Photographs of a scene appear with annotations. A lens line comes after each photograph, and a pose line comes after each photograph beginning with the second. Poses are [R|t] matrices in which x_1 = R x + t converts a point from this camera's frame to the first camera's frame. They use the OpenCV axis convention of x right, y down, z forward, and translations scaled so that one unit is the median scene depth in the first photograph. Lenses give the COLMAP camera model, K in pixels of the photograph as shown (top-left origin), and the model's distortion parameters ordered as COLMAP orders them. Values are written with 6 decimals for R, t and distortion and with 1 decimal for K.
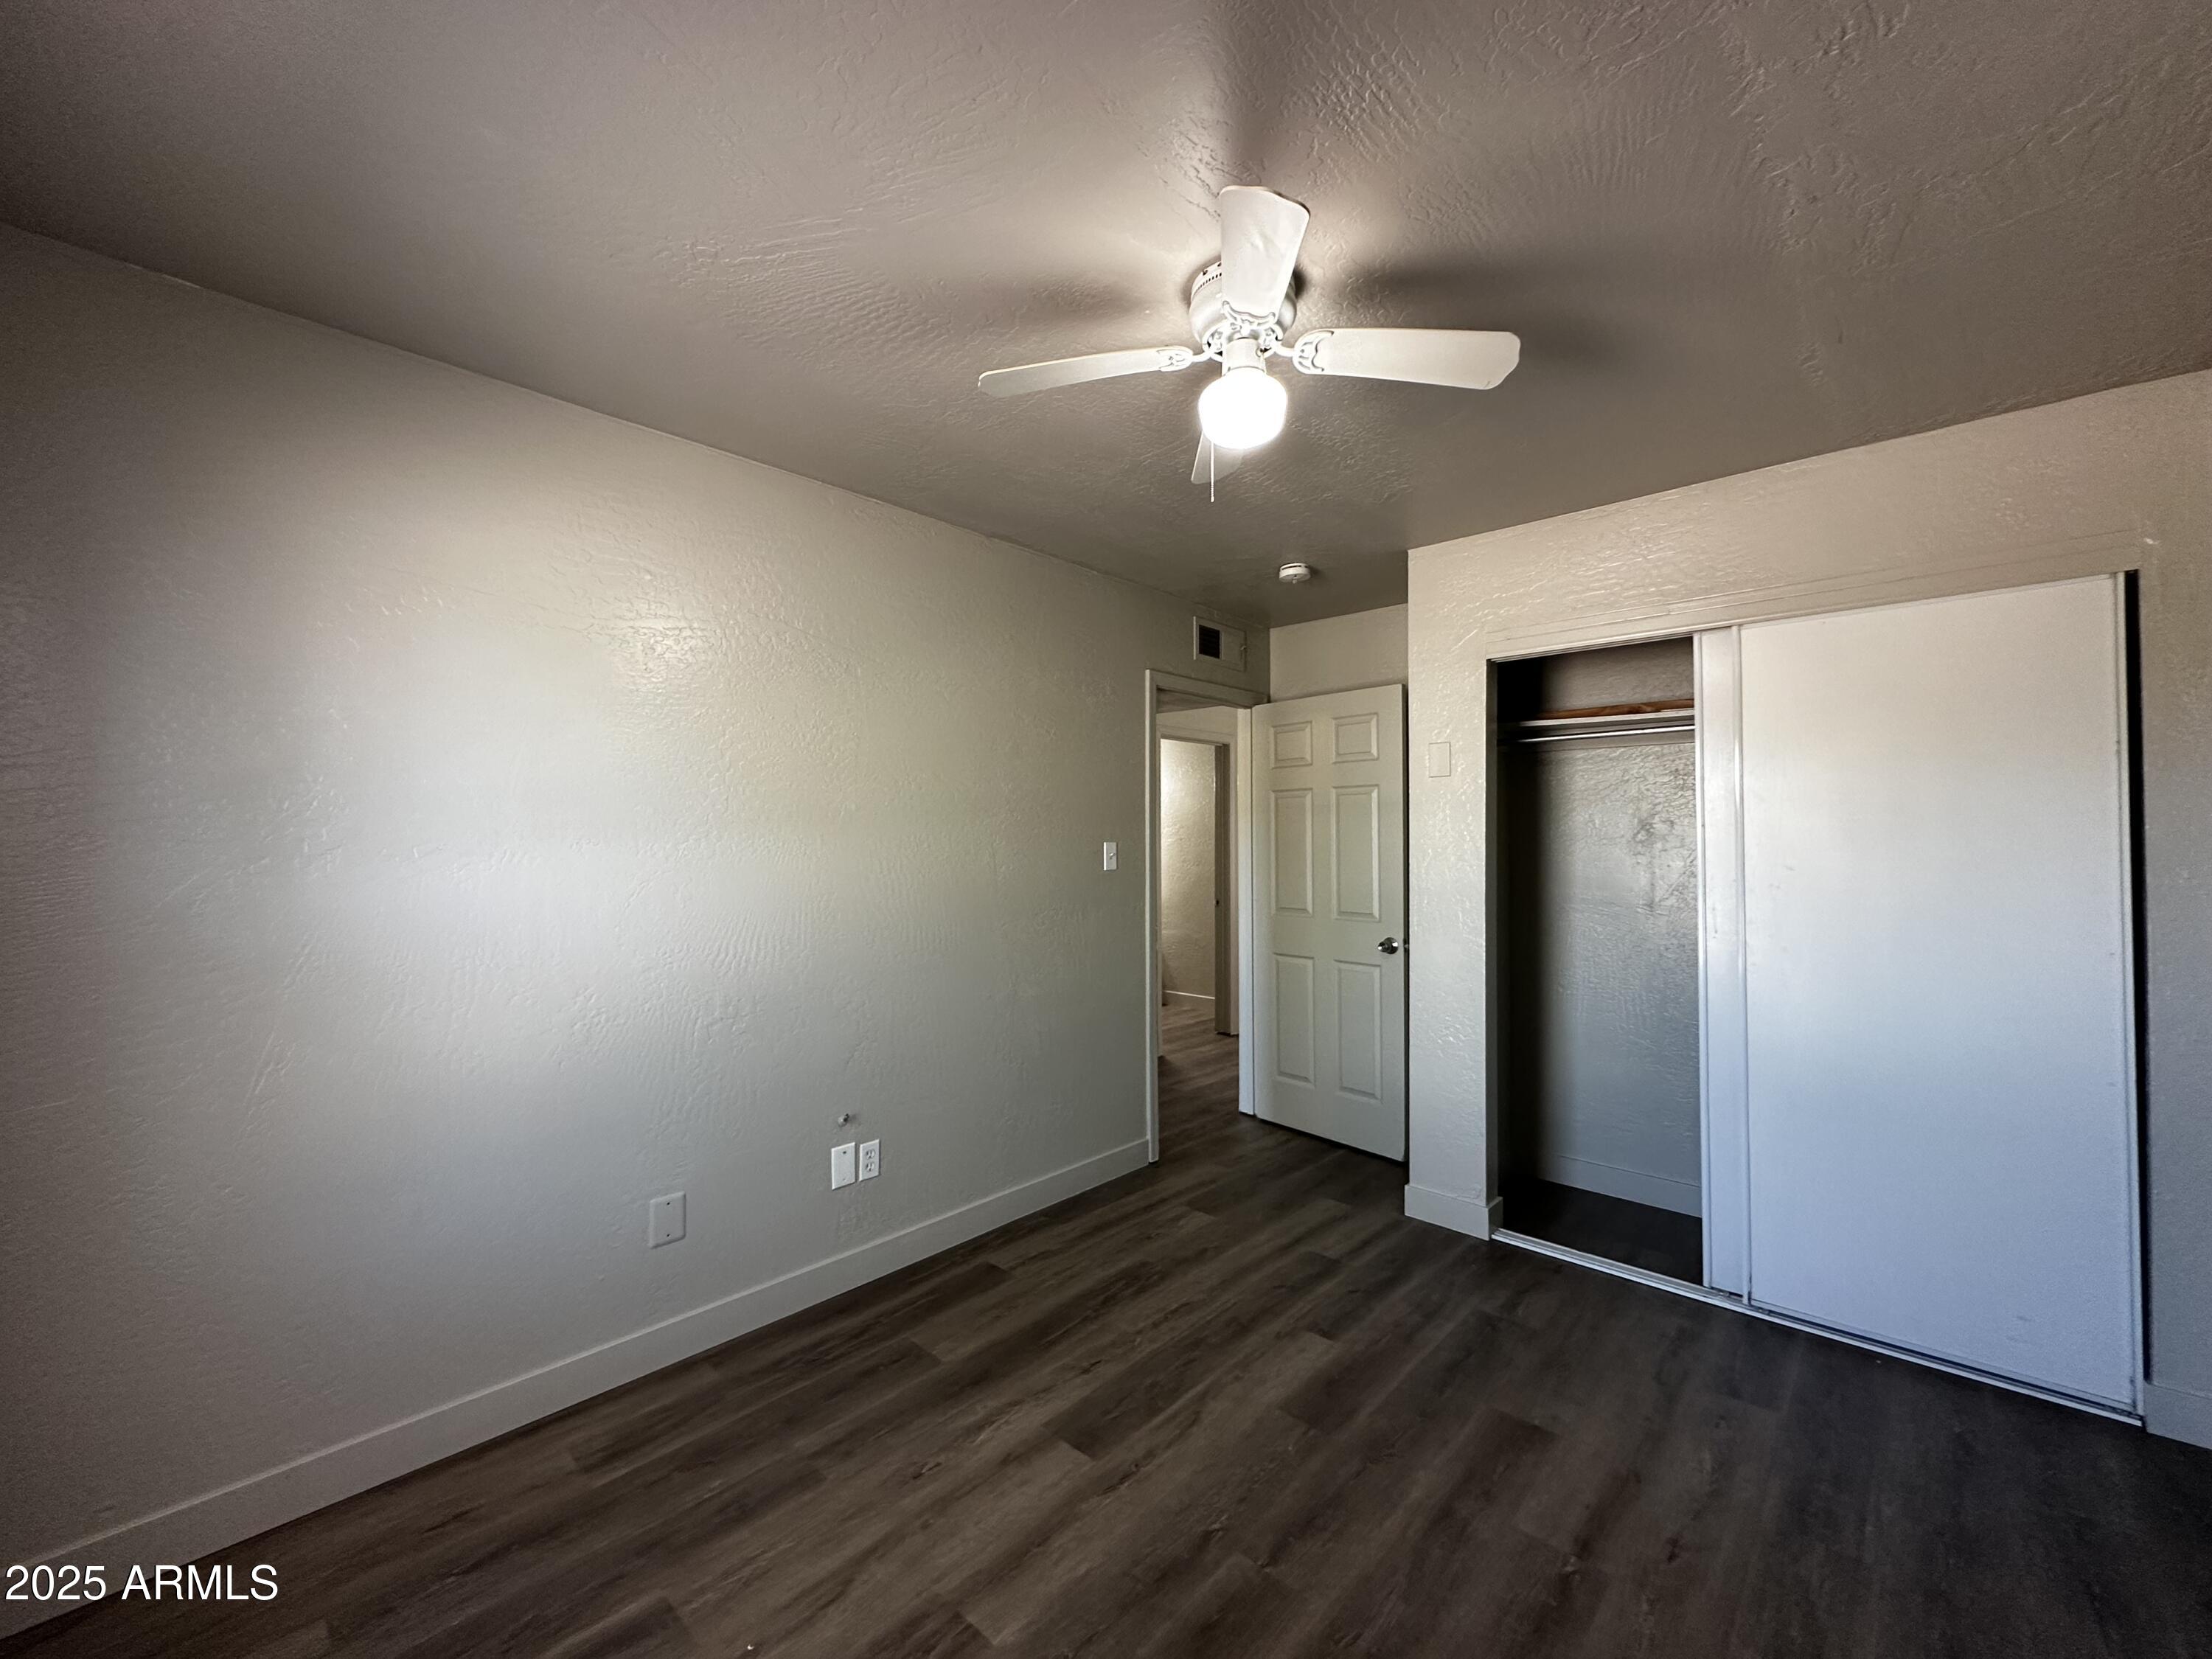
lens RADIAL K [[885.1, 0, 1106.0], [0, 885.1, 829.5], [0, 0, 1]] dist [-0.000327, 0.000450]
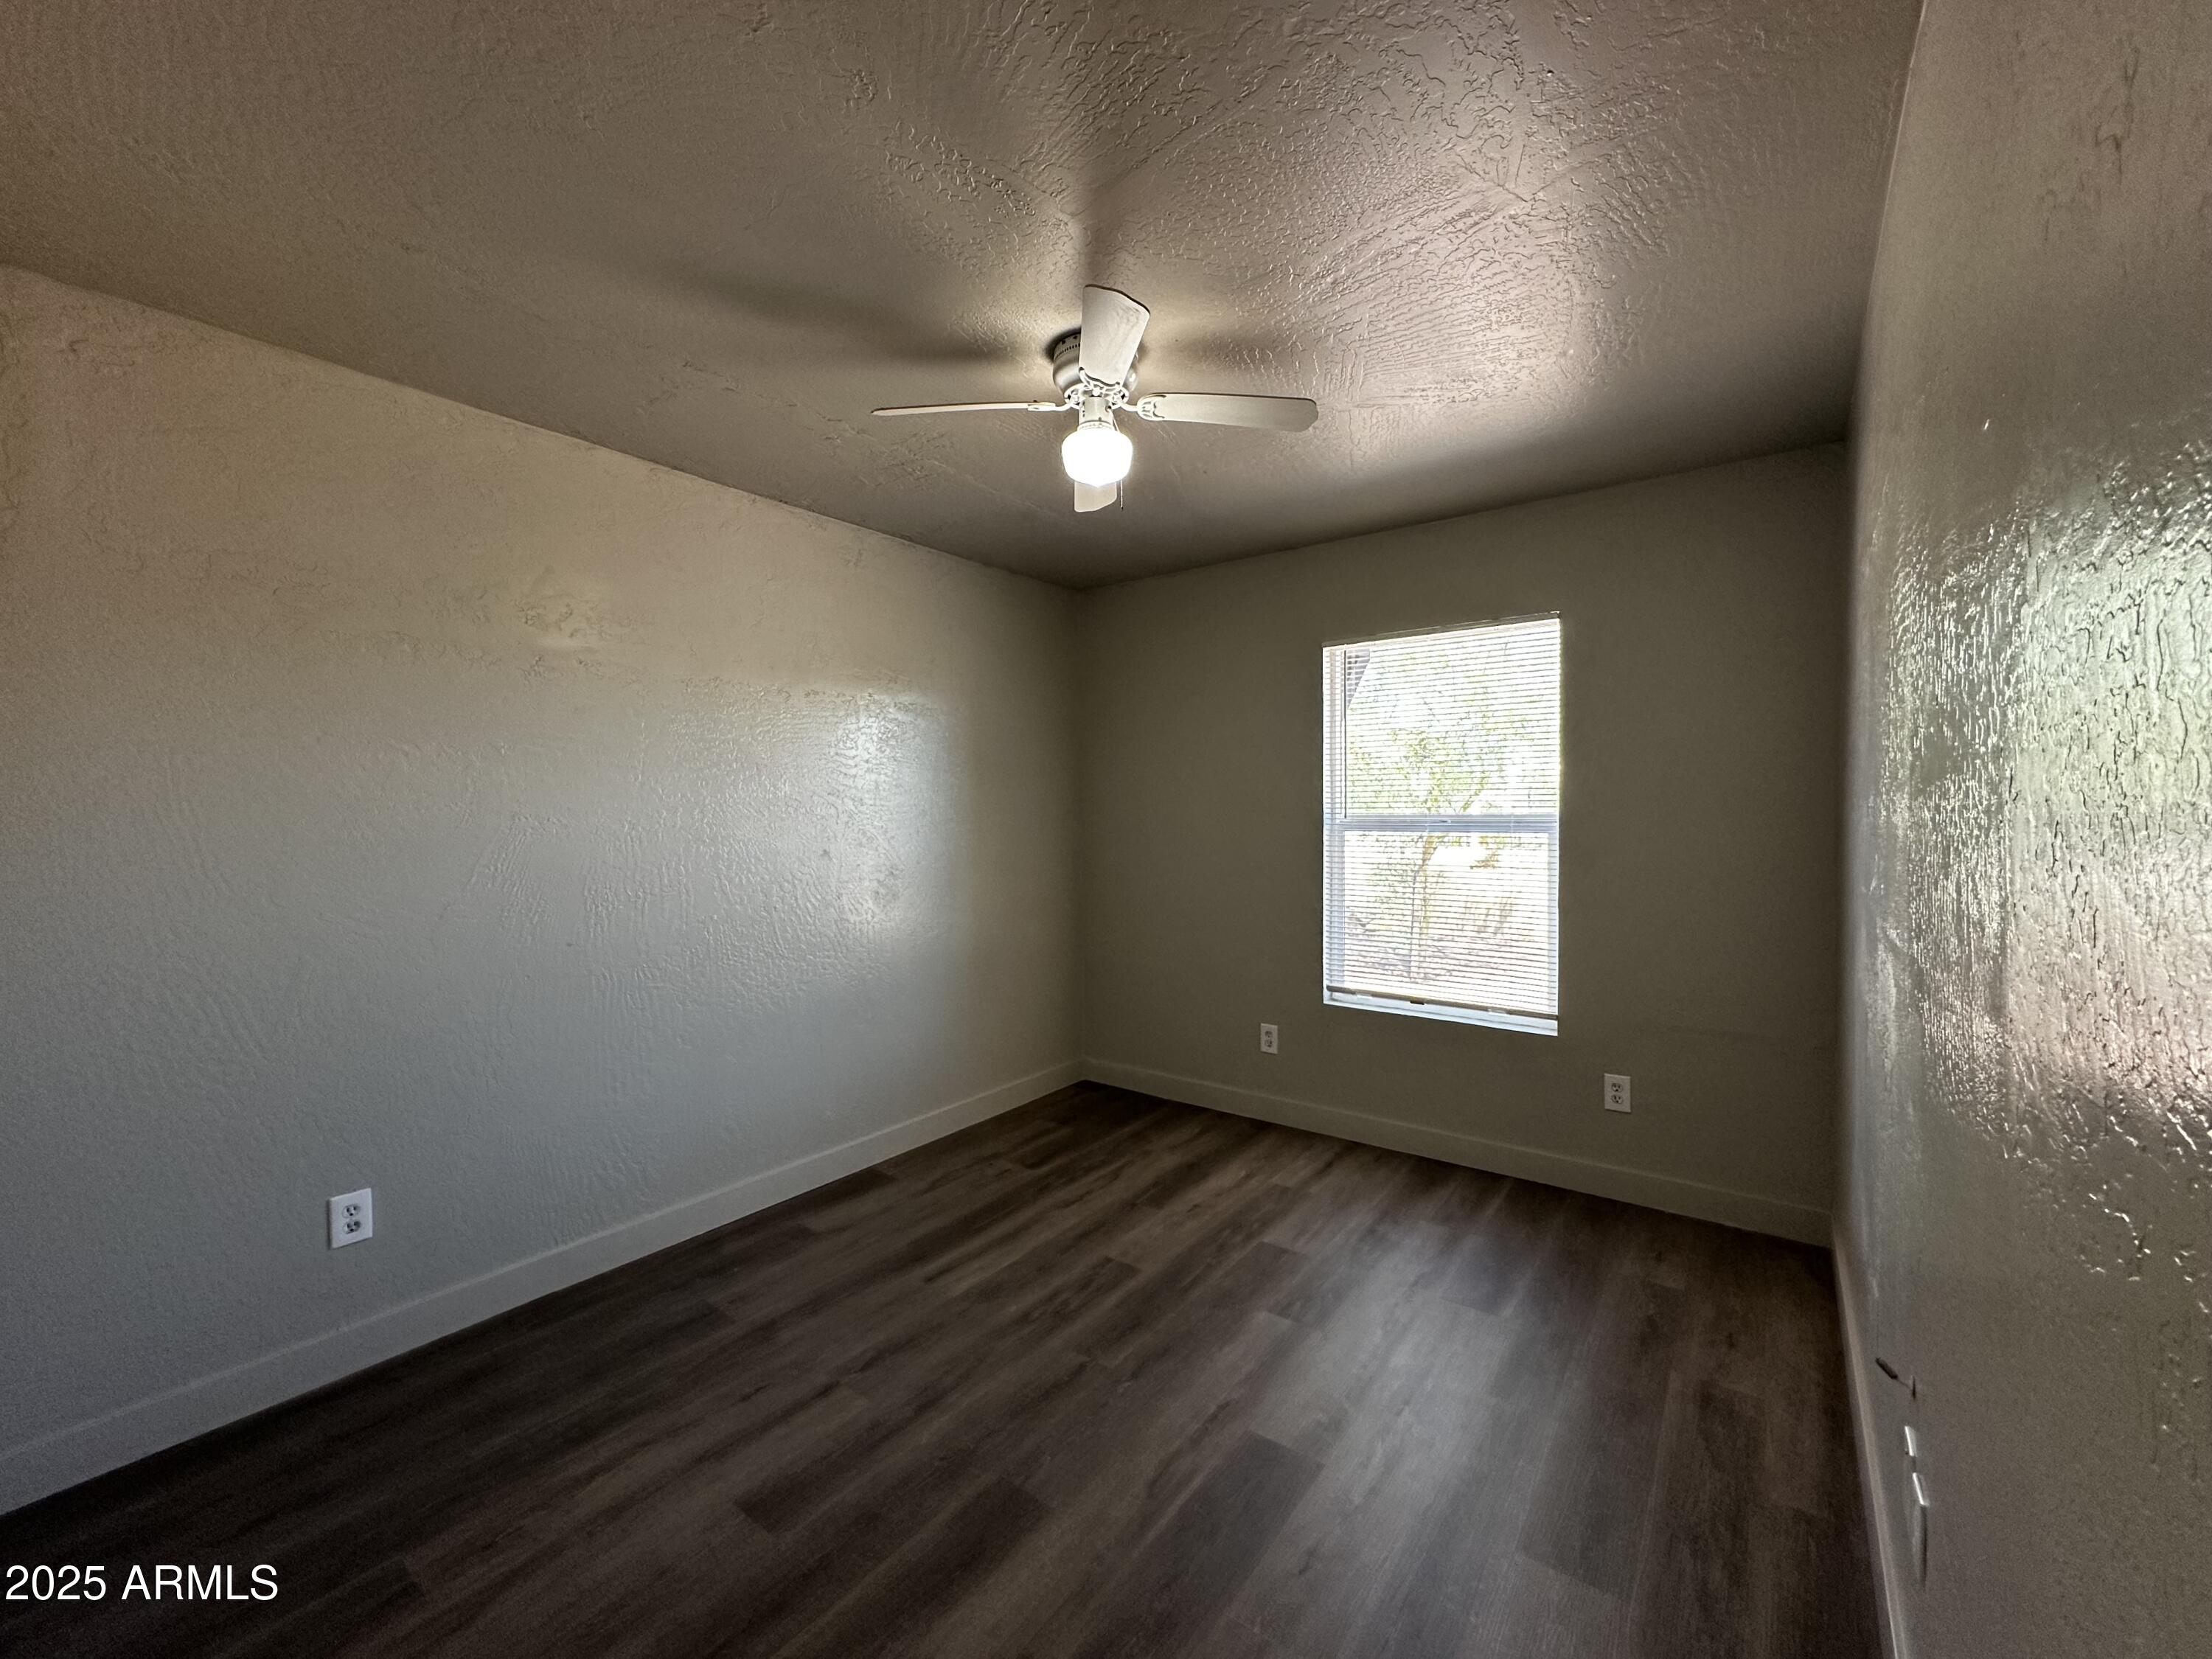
lens RADIAL K [[887.4, 0, 1106.0], [0, 887.4, 829.5], [0, 0, 1]] dist [0.000599, -0.000253]
pose [[-0.994731, 0.009352, -0.102094, 0.250235], [0.008251, 0.999903, 0.011206, 0.029365], [0.102189, 0.010305, -0.994712, 2.028668]]
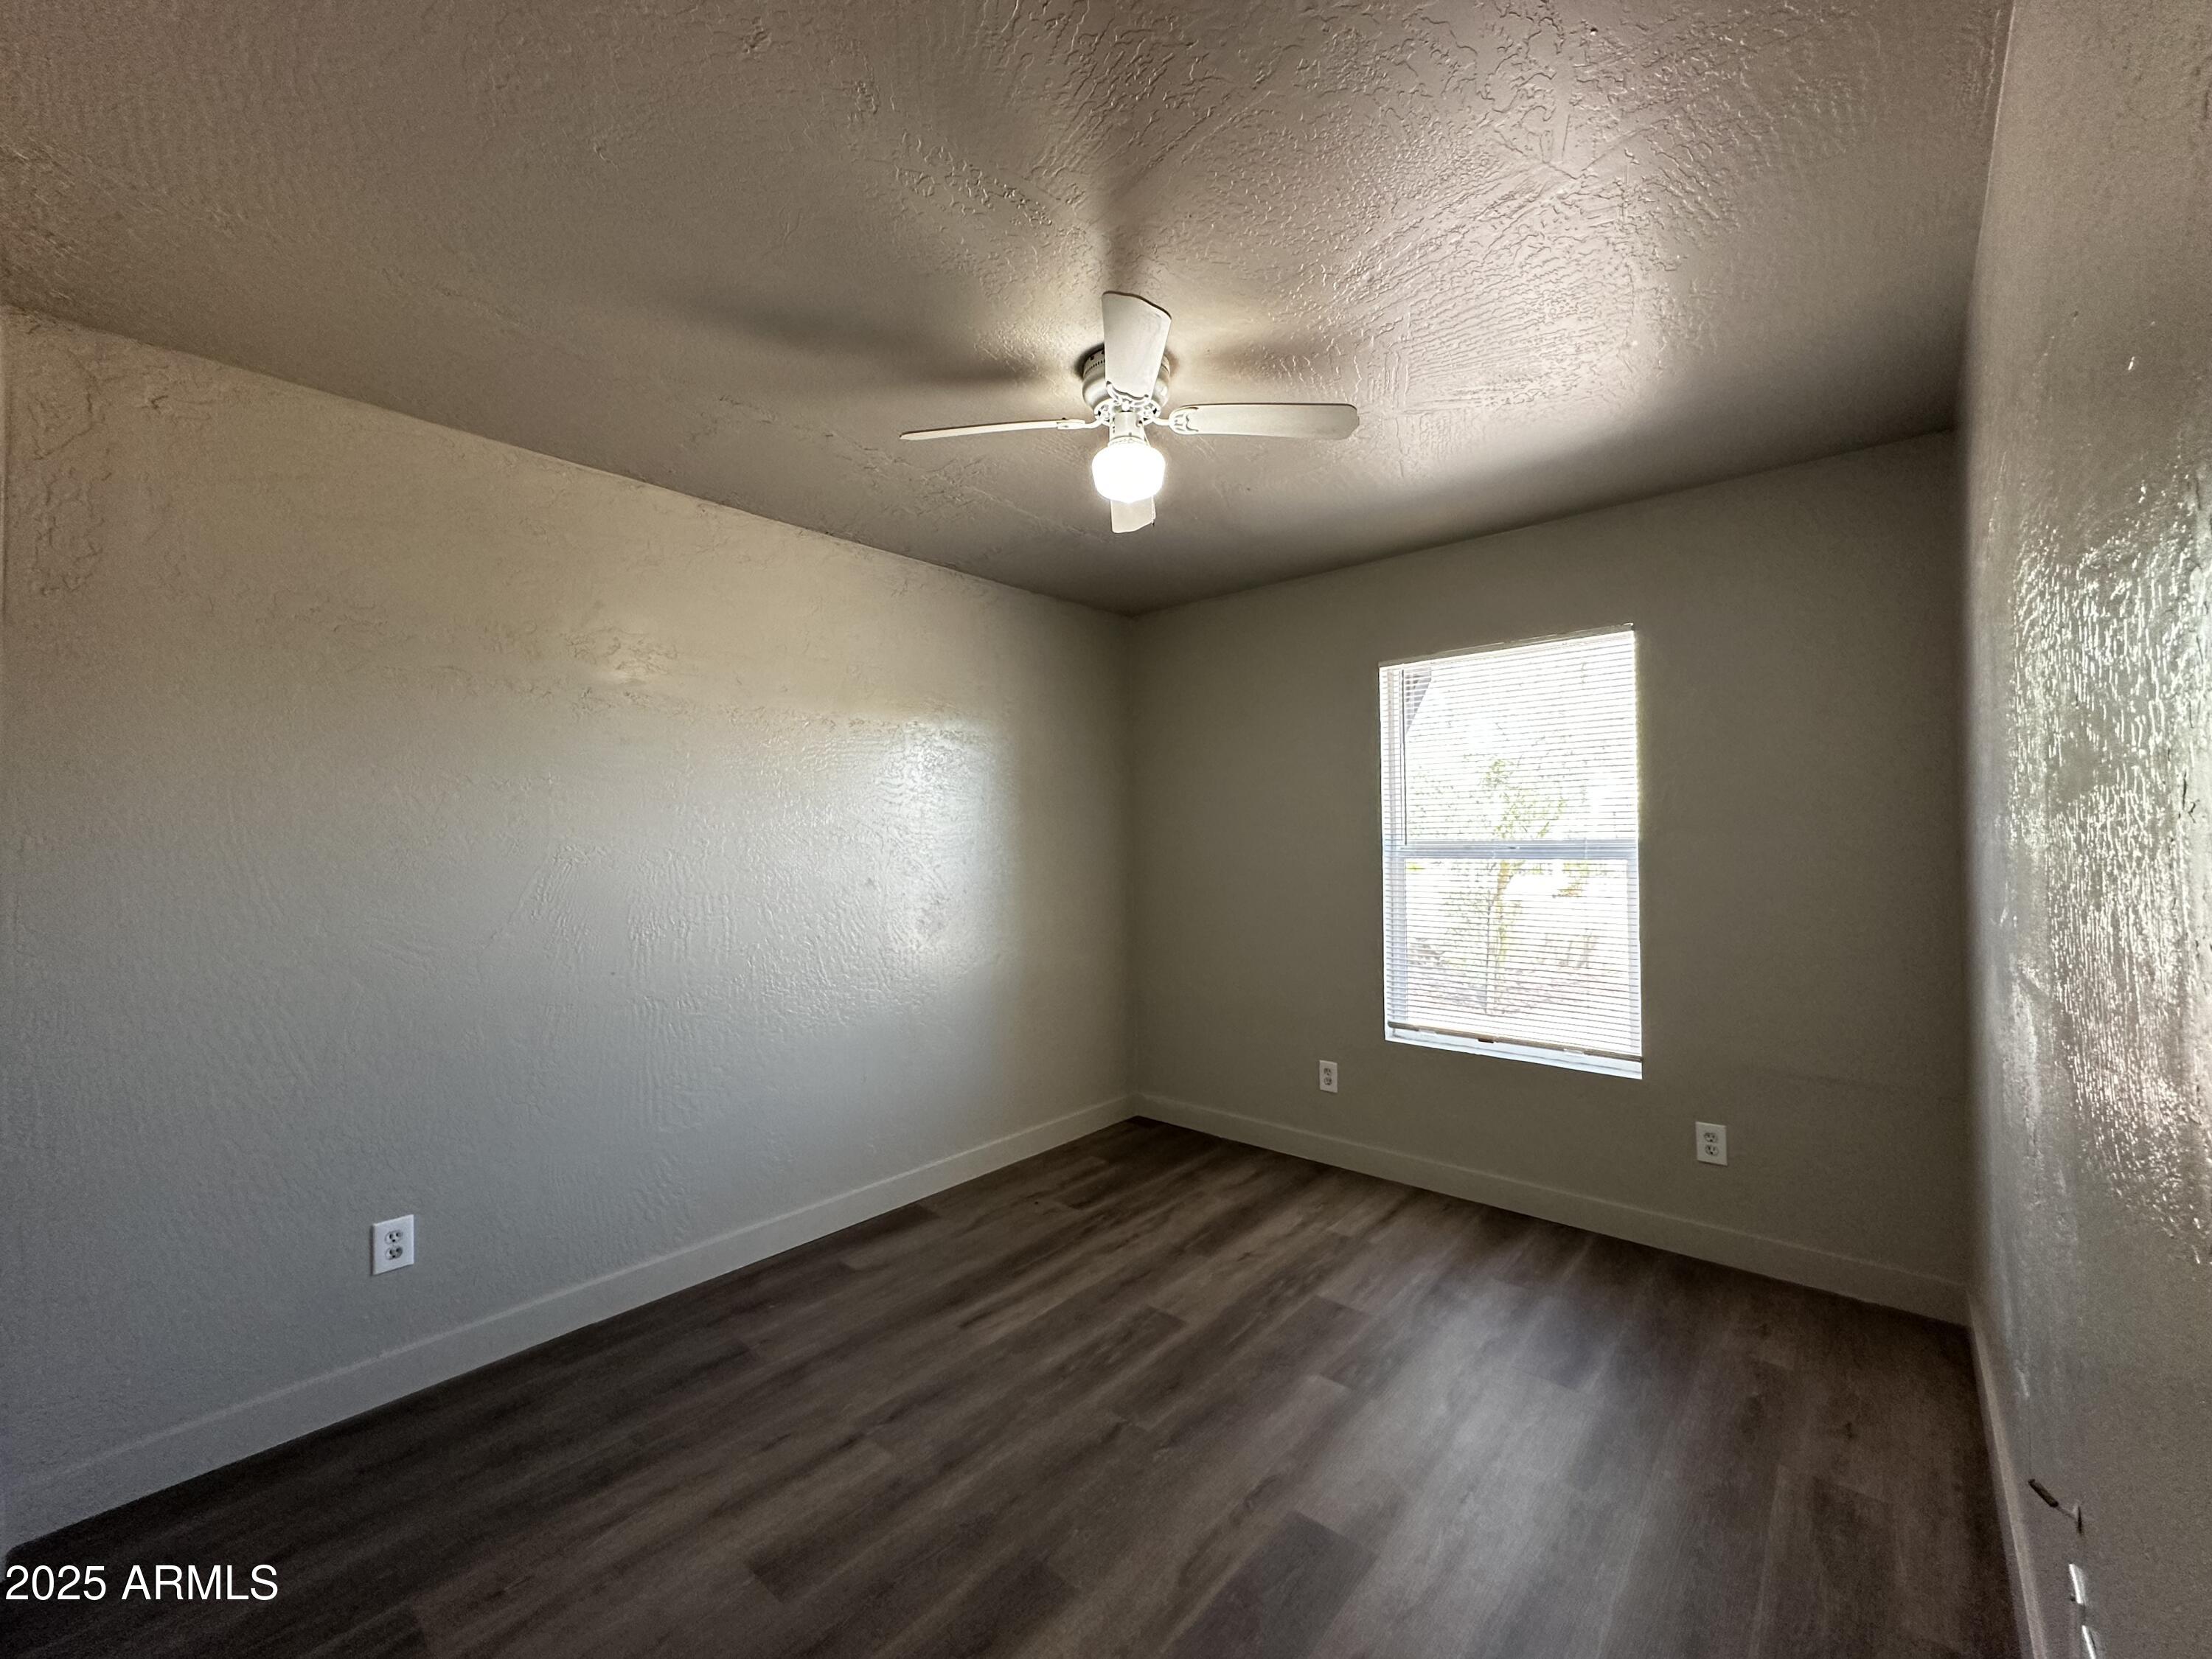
lens RADIAL K [[885.1, 0, 1106.0], [0, 885.1, 829.5], [0, 0, 1]] dist [-0.000327, 0.000450]
pose [[-0.999625, 0.011970, -0.024628, 0.201987], [0.012524, 0.999669, -0.022478, 0.032522], [0.024350, -0.022778, -0.999444, 1.982675]]
